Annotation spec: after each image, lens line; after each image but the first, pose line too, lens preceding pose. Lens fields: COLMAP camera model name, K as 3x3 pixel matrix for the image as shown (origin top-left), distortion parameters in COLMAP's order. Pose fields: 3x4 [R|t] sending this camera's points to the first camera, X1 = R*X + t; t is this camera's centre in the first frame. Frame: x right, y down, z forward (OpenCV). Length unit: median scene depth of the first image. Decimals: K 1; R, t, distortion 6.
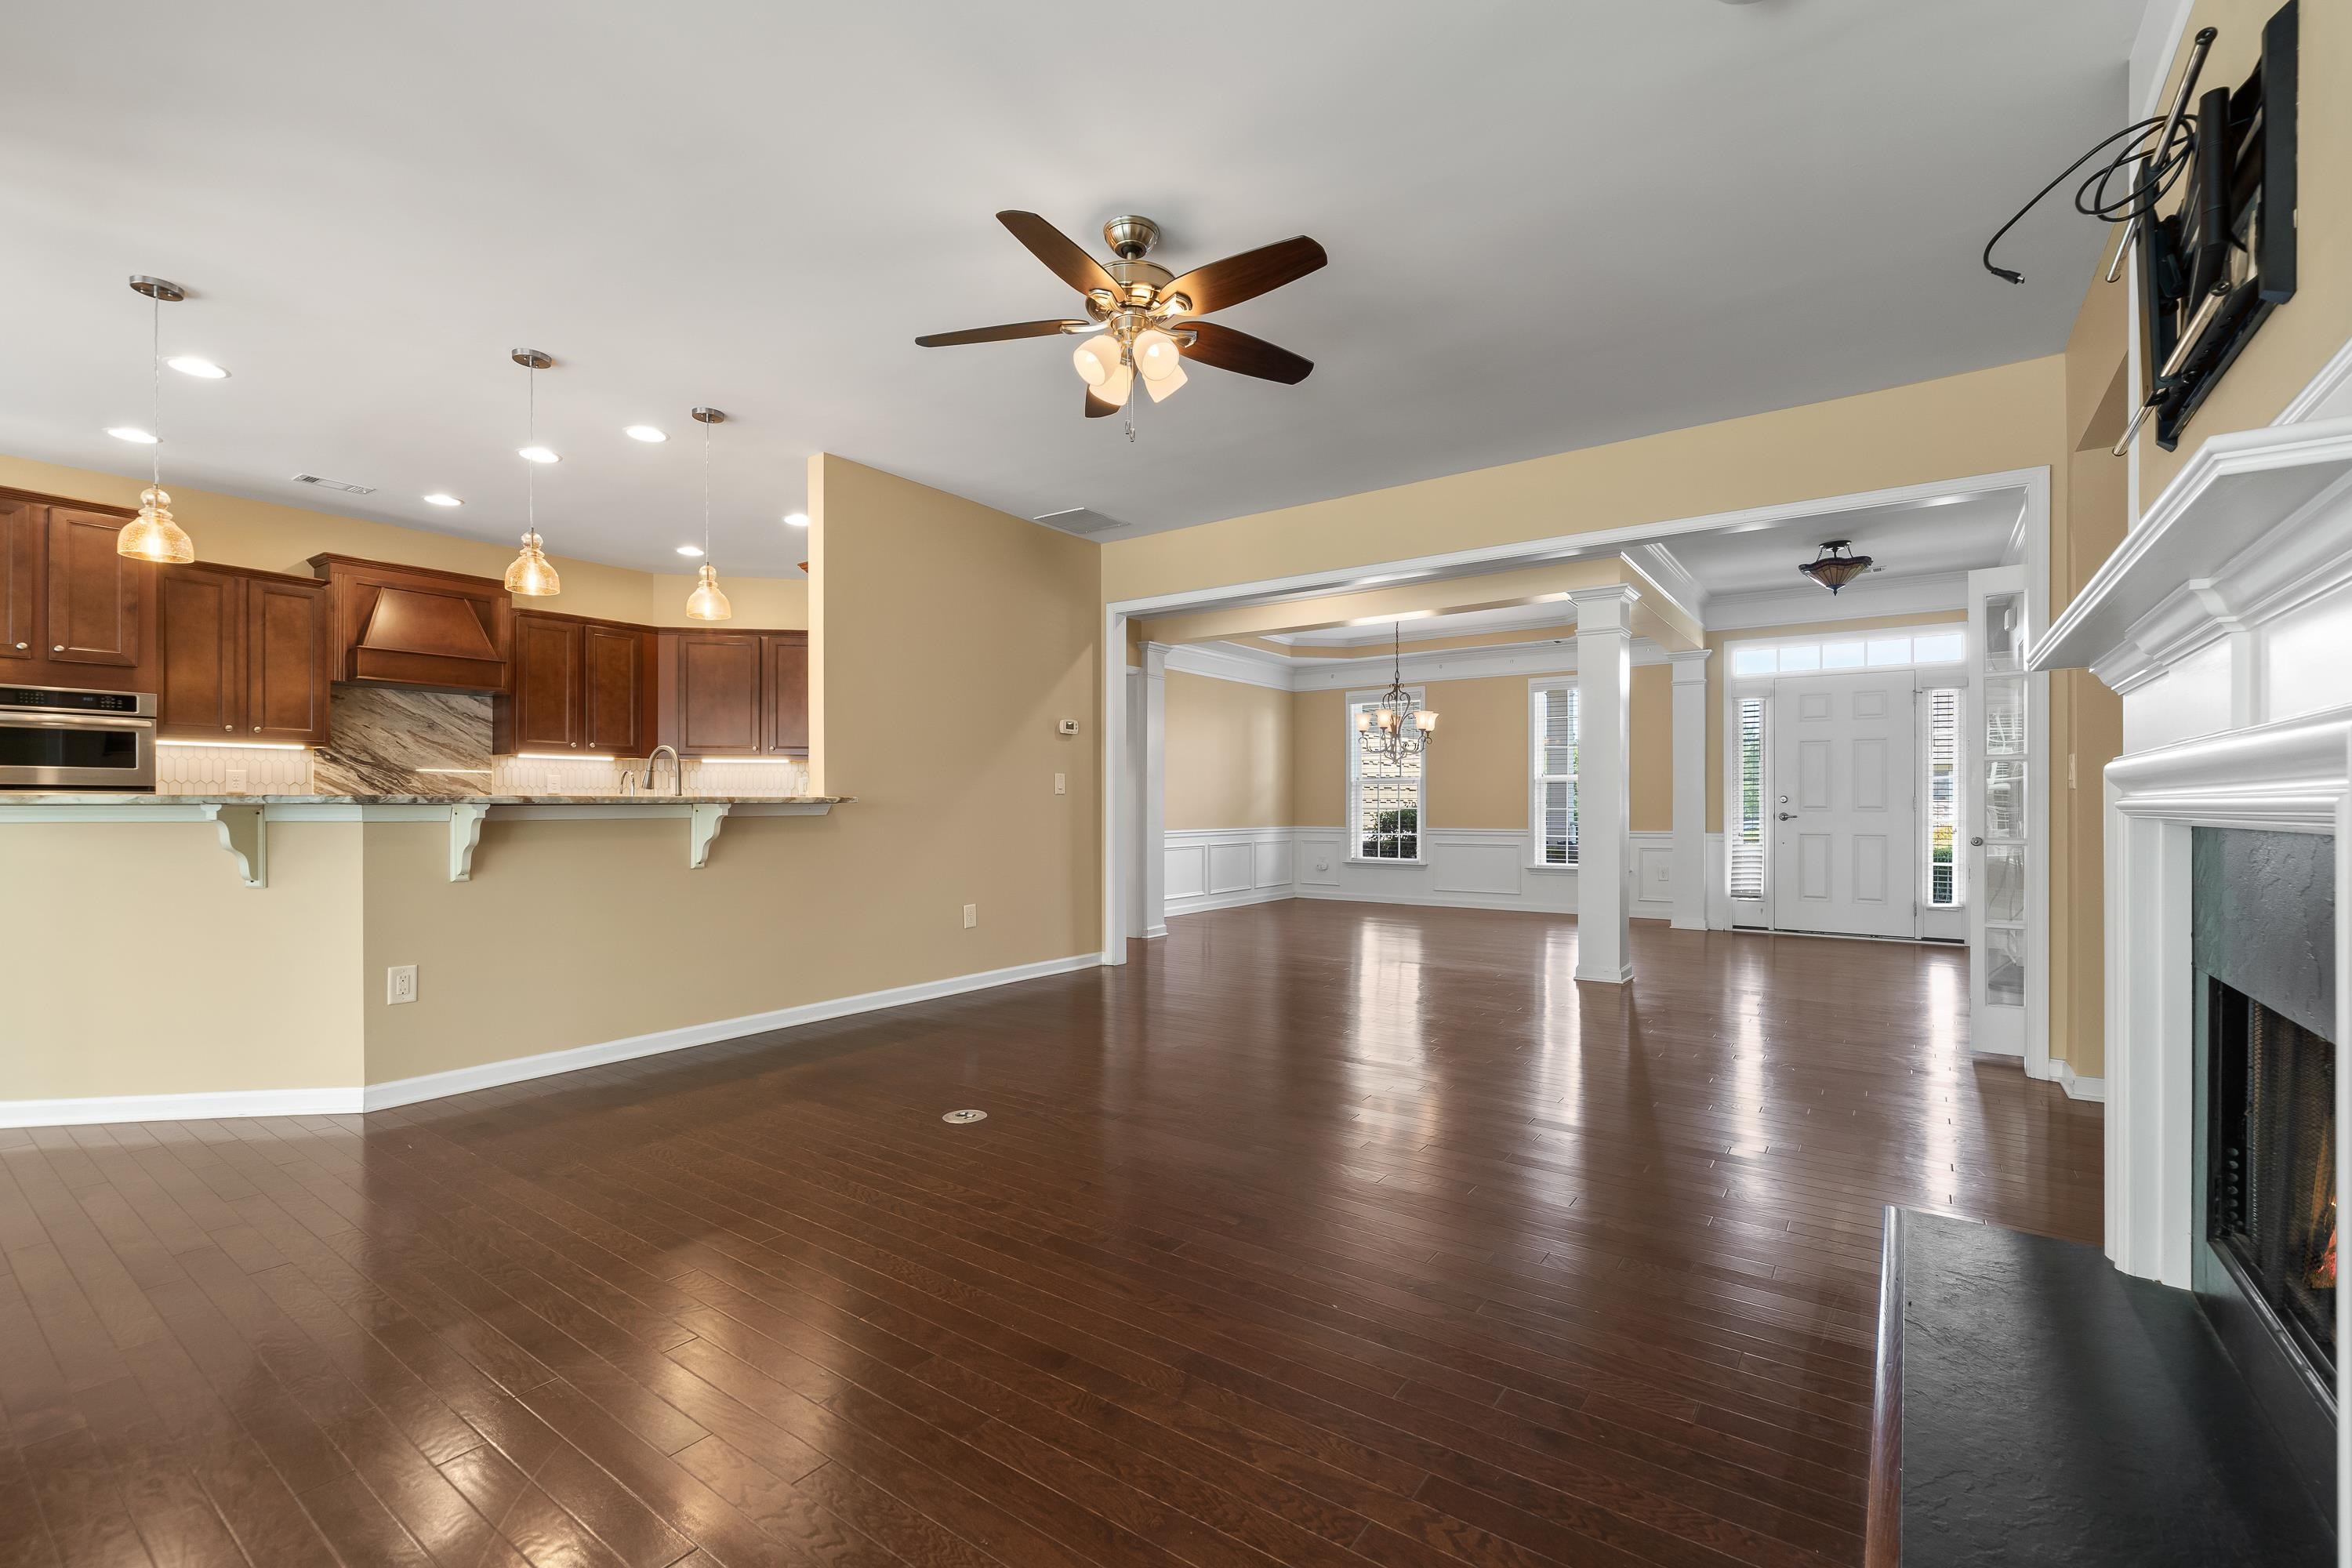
lens RADIAL K [[1002.6, 0, 1173.2], [0, 1002.6, 799.0], [0, 0, 1]] dist [-0.000115, -0.000189]
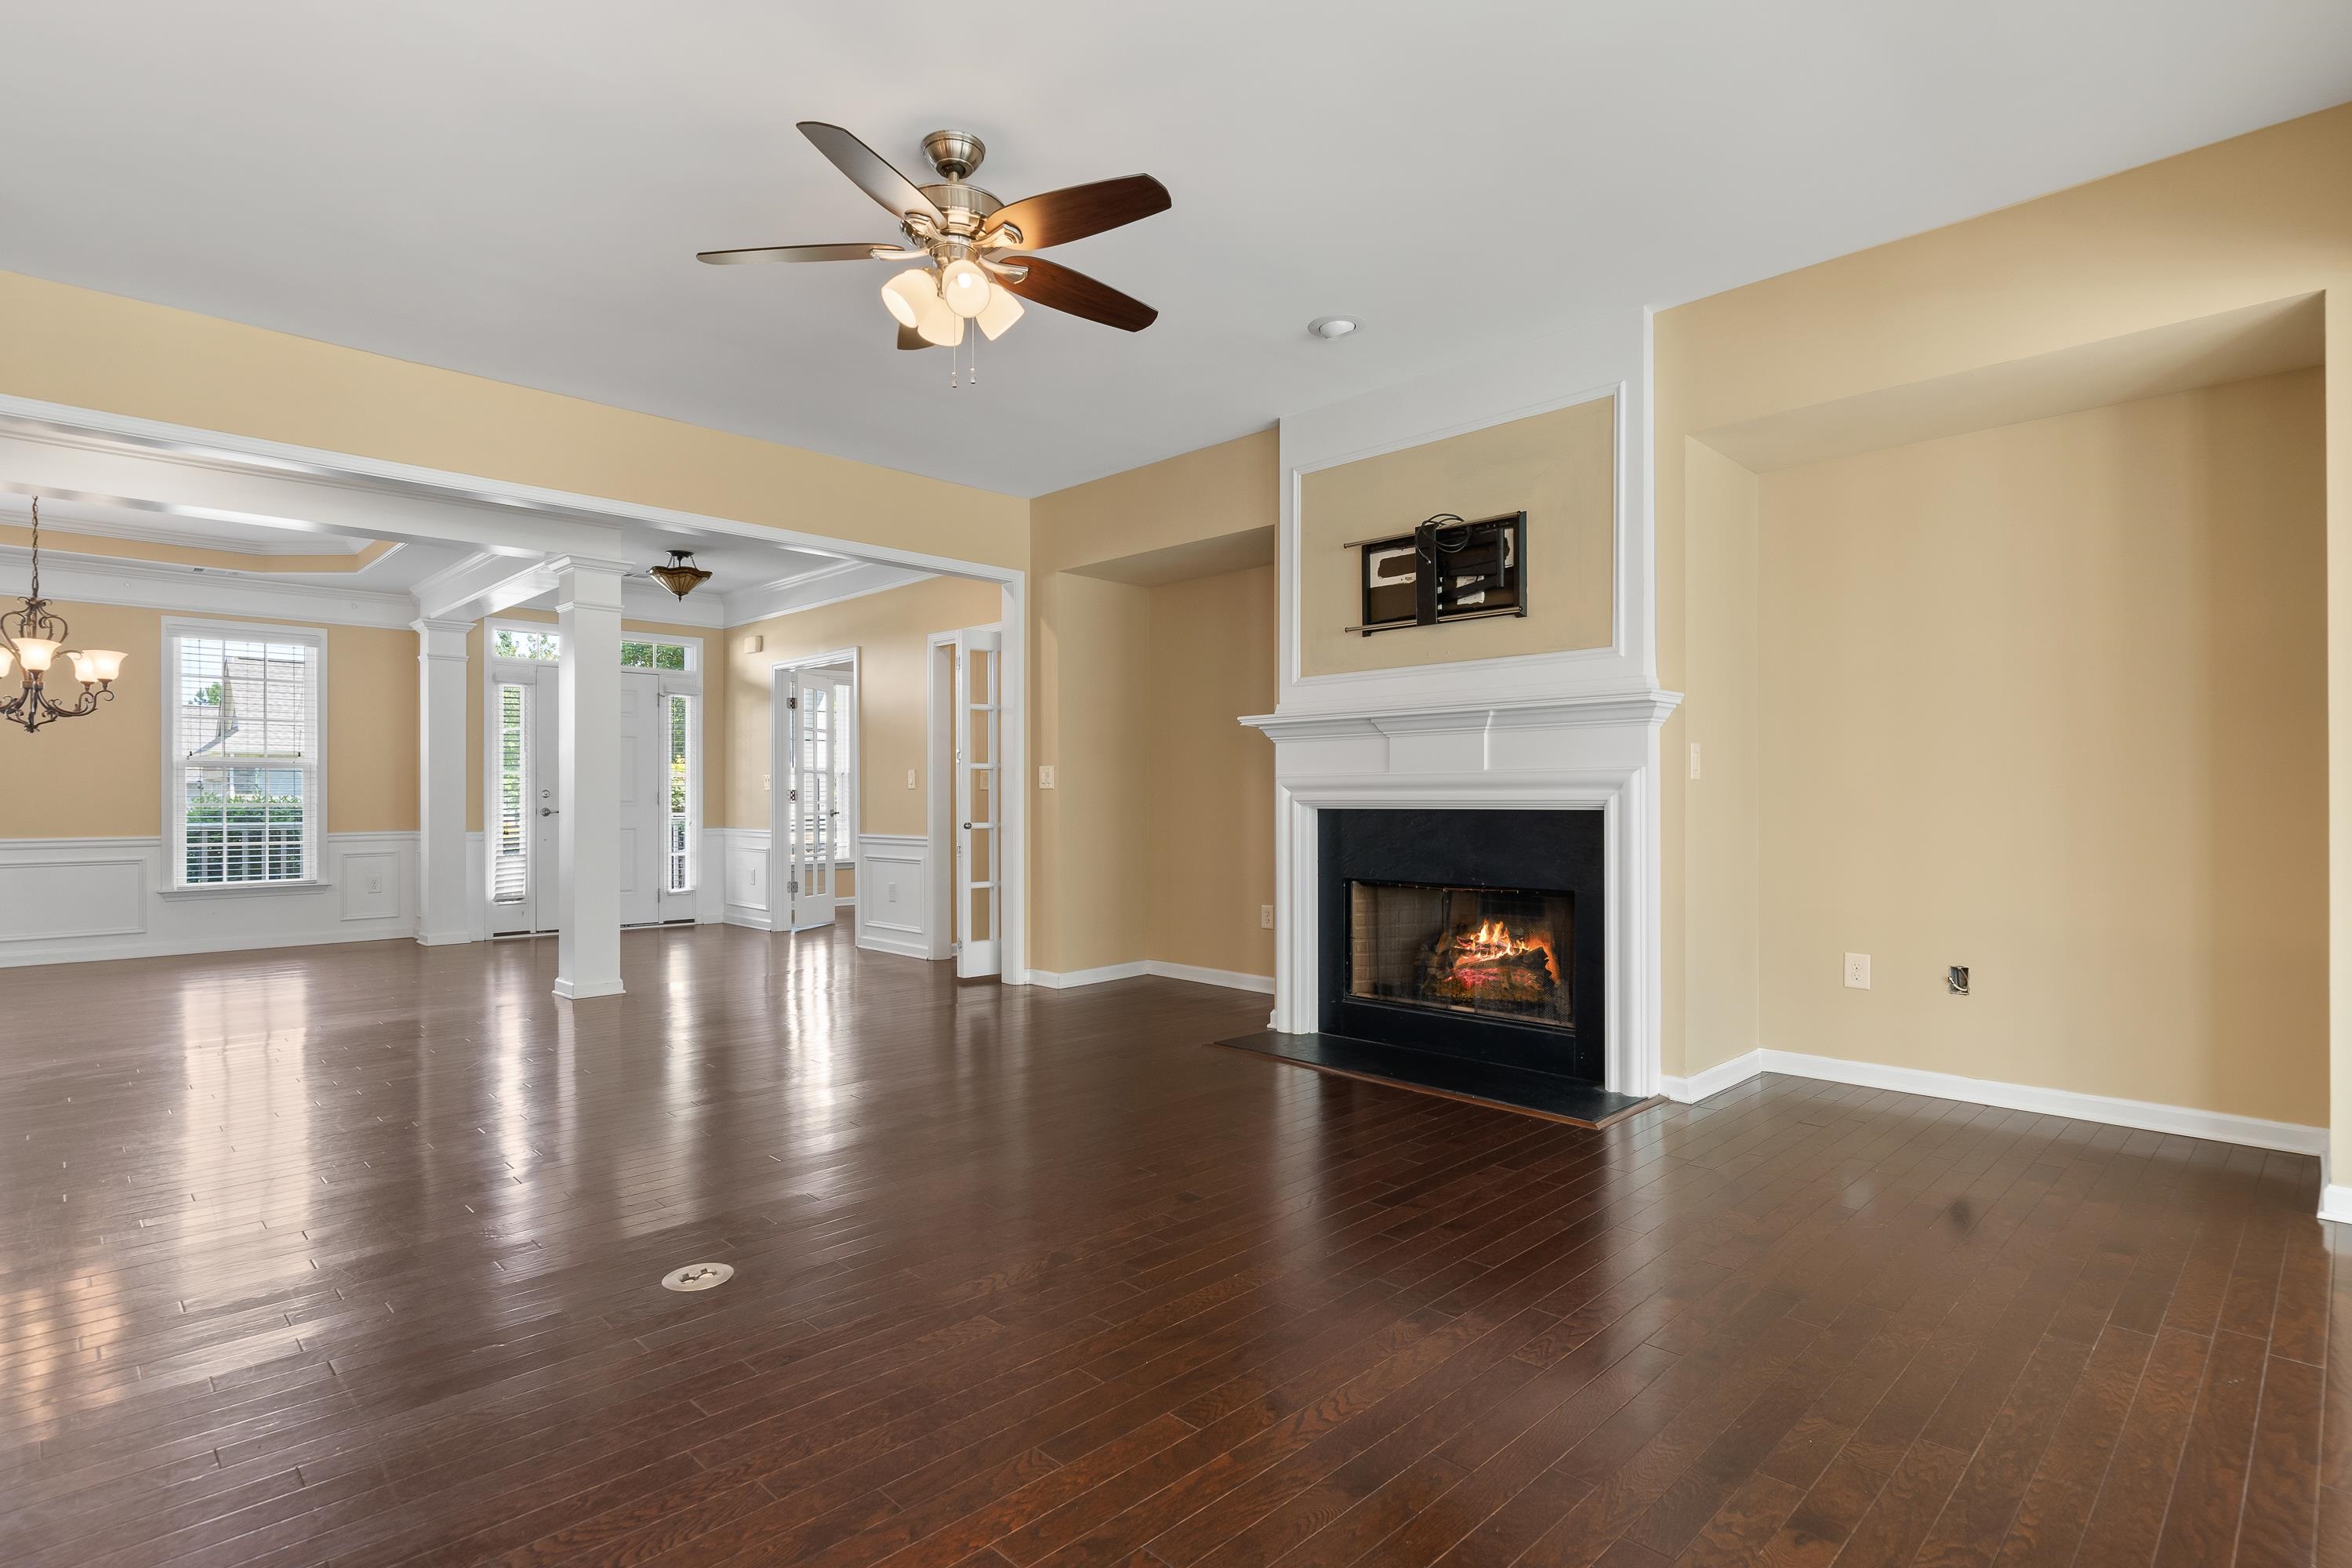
lens RADIAL K [[1159.9, 0, 1162.9], [0, 1159.9, 798.9], [0, 0, 1]] dist [0.000347, 0.000612]
pose [[0.168281, 0.000274, 0.985739, -0.382089], [-0.005805, 0.999983, 0.000713, 0.000881], [-0.985722, -0.005842, 0.168280, 0.243695]]
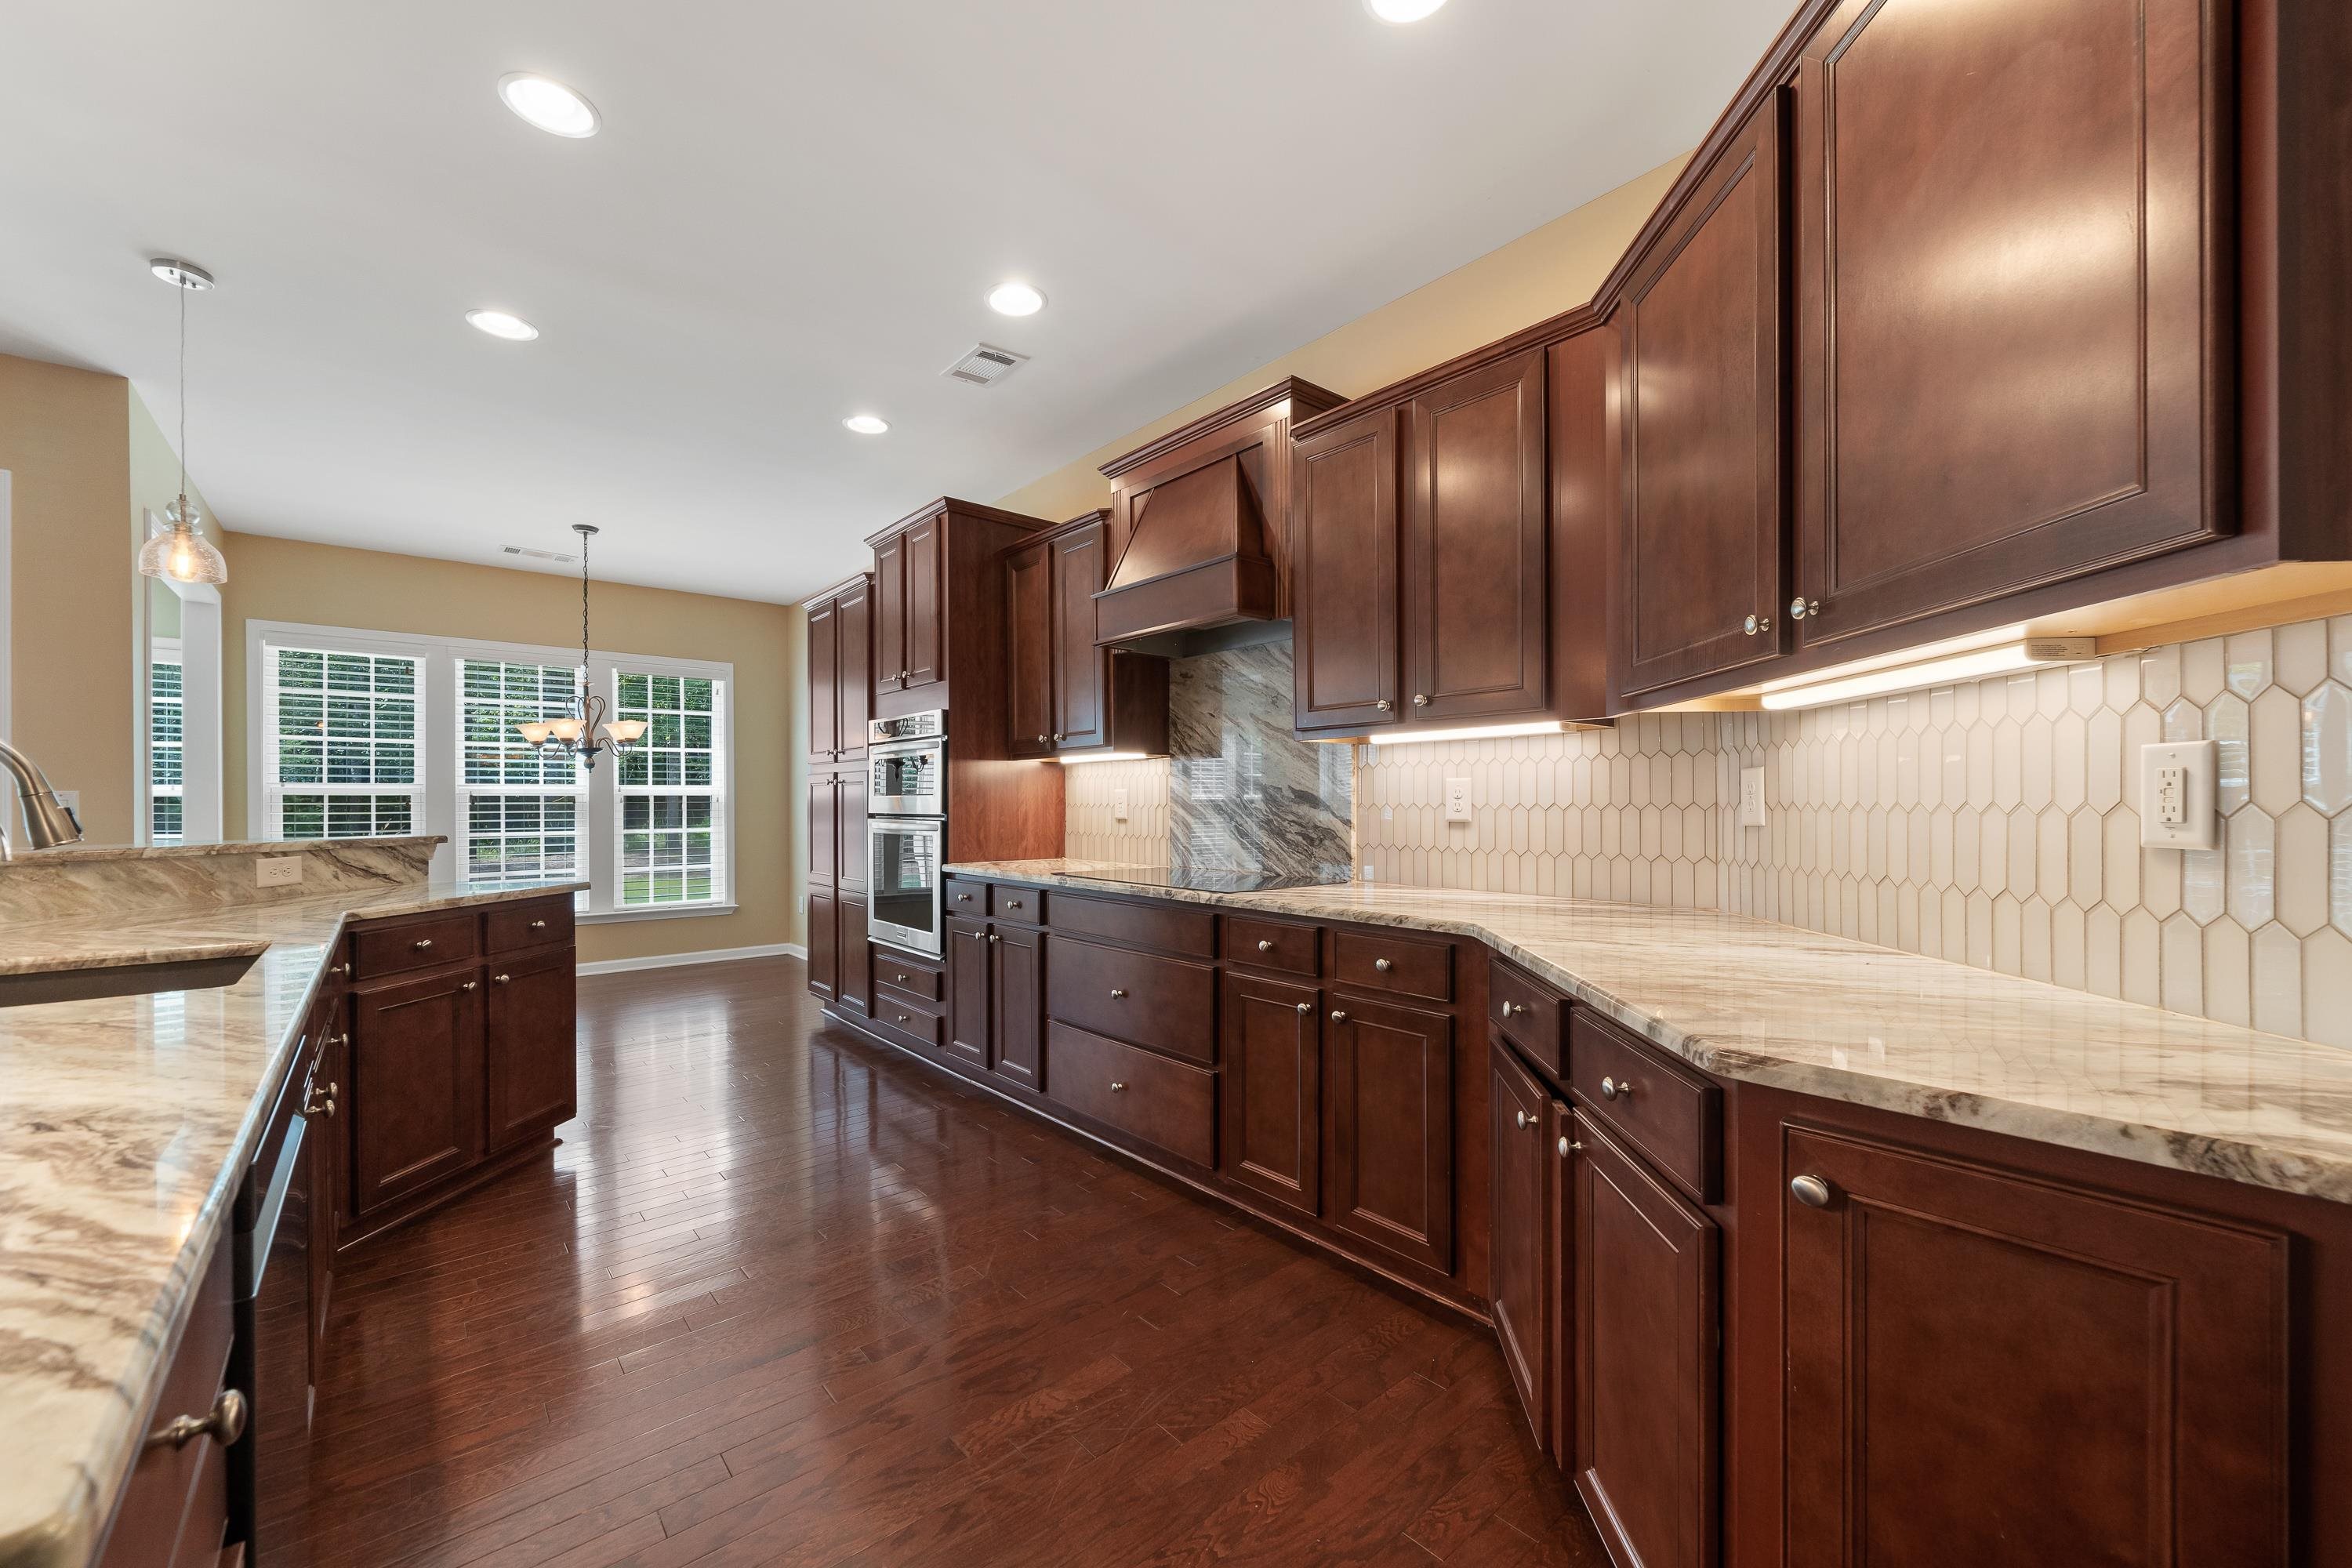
lens RADIAL K [[907.1, 0, 1168.8], [0, 907.1, 801.1], [0, 0, 1]] dist [-0.001235, -0.000124]
pose [[-0.231255, 0.001155, -0.972893, -0.179348], [0.012906, 0.999915, -0.001881, -0.012697], [0.972808, -0.012991, -0.231250, 0.846885]]
